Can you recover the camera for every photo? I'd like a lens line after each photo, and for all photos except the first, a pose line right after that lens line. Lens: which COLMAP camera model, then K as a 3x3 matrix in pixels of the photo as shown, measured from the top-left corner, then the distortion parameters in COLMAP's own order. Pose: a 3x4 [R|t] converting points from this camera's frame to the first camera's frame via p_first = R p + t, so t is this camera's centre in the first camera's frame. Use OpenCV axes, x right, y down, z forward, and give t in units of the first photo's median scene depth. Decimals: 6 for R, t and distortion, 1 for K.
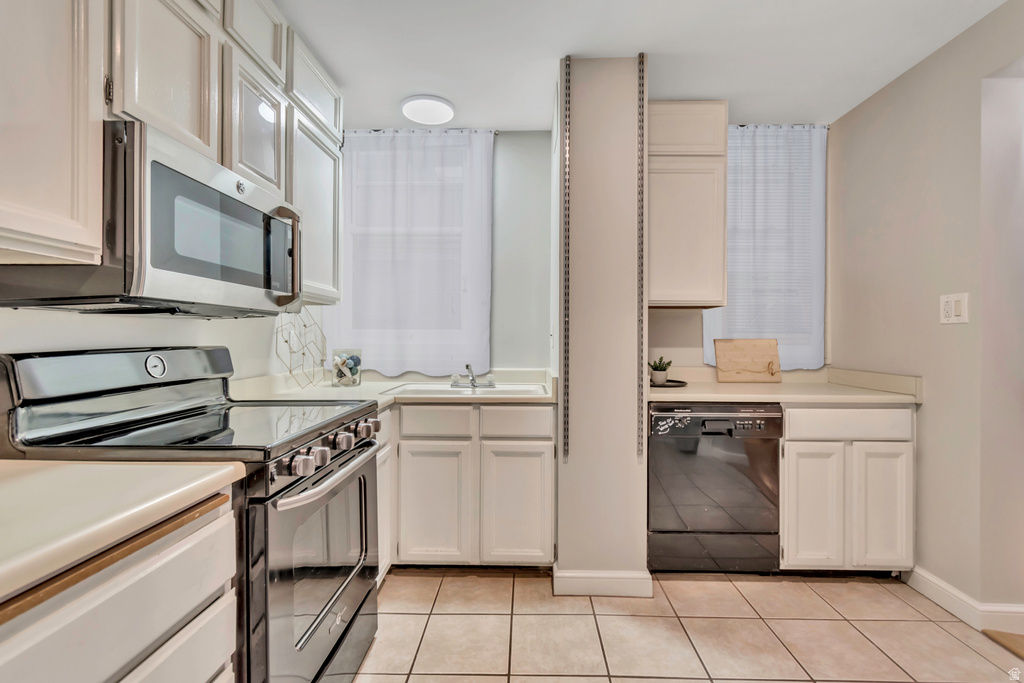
lens RADIAL K [[459.3, 0, 513.6], [0, 459.3, 338.1], [0, 0, 1]] dist [0.009972, -0.003430]
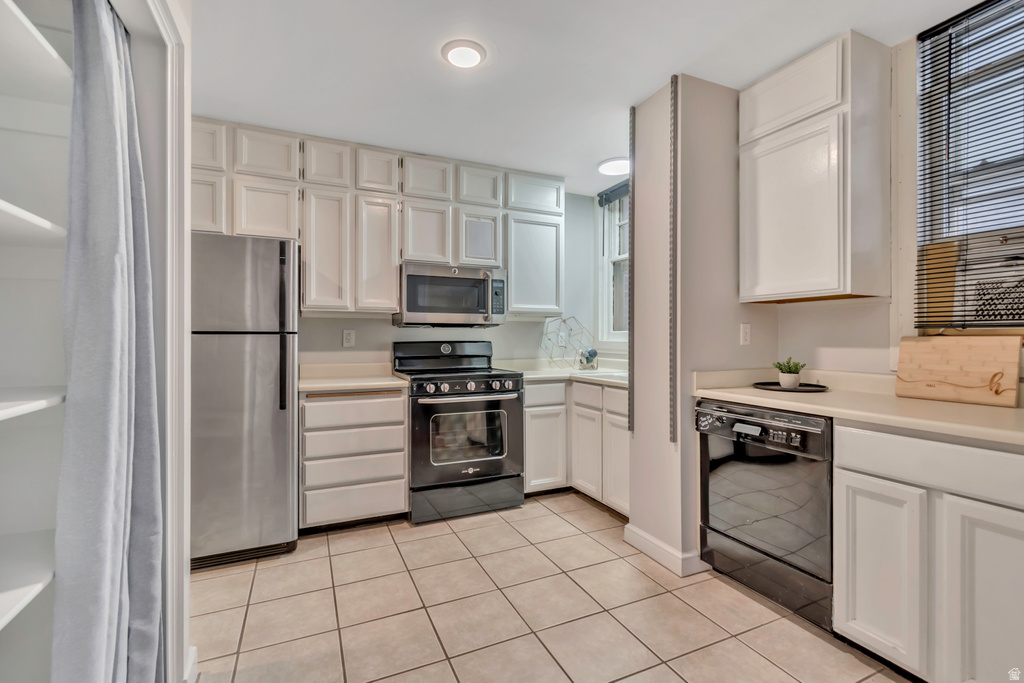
lens RADIAL K [[459.3, 0, 526.6], [0, 459.3, 339.7], [0, 0, 1]] dist [0.009972, -0.003430]
pose [[0.455685, 0.000803, -0.890141, 1.053834], [0.001026, 0.999998, 0.001428, 0.006989], [0.890140, -0.001564, 0.455684, 0.184929]]
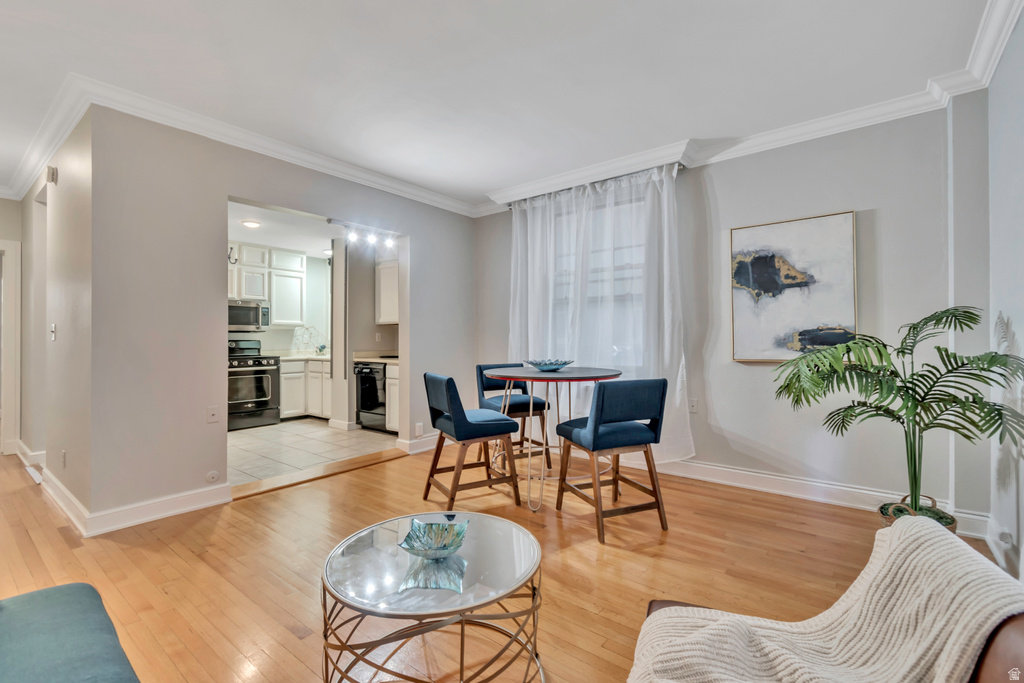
lens RADIAL K [[459.3, 0, 517.2], [0, 459.3, 335.1], [0, 0, 1]] dist [0.009972, -0.003430]
pose [[0.801087, -0.006814, -0.598510, 2.668468], [0.001767, 0.999958, -0.009019, 0.011589], [0.598546, 0.006168, 0.801065, -0.580920]]
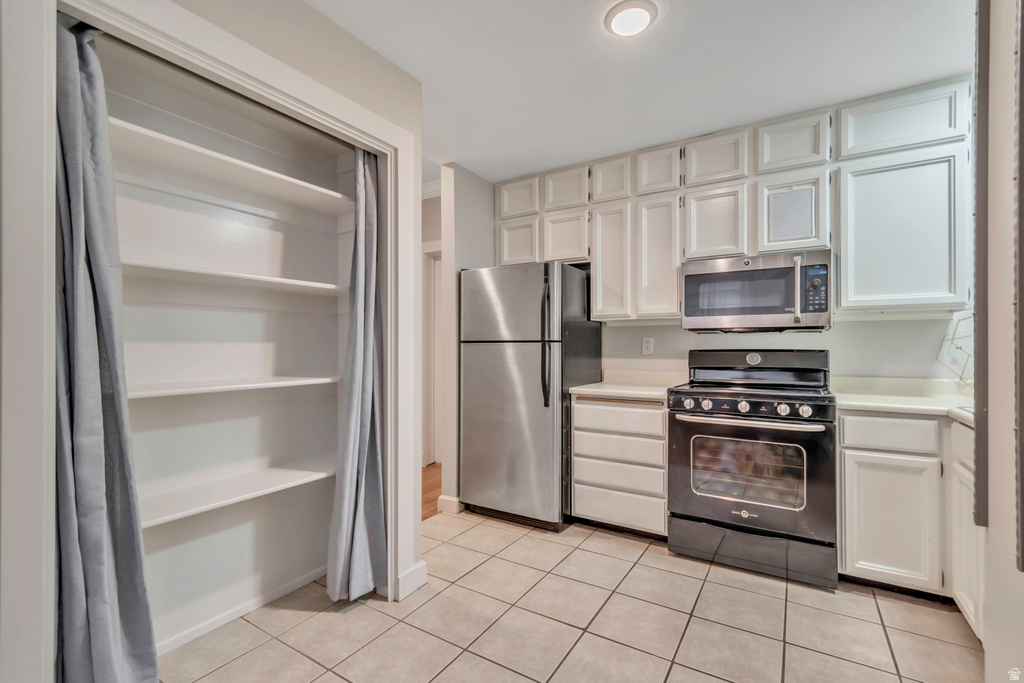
lens RADIAL K [[459.3, 0, 514.2], [0, 459.3, 346.3], [0, 0, 1]] dist [0.009972, -0.003430]
pose [[-0.498076, -0.001103, -0.867133, 0.965710], [-0.001168, 0.999999, -0.000602, 0.006365], [0.867132, 0.000713, -0.498077, 0.735939]]
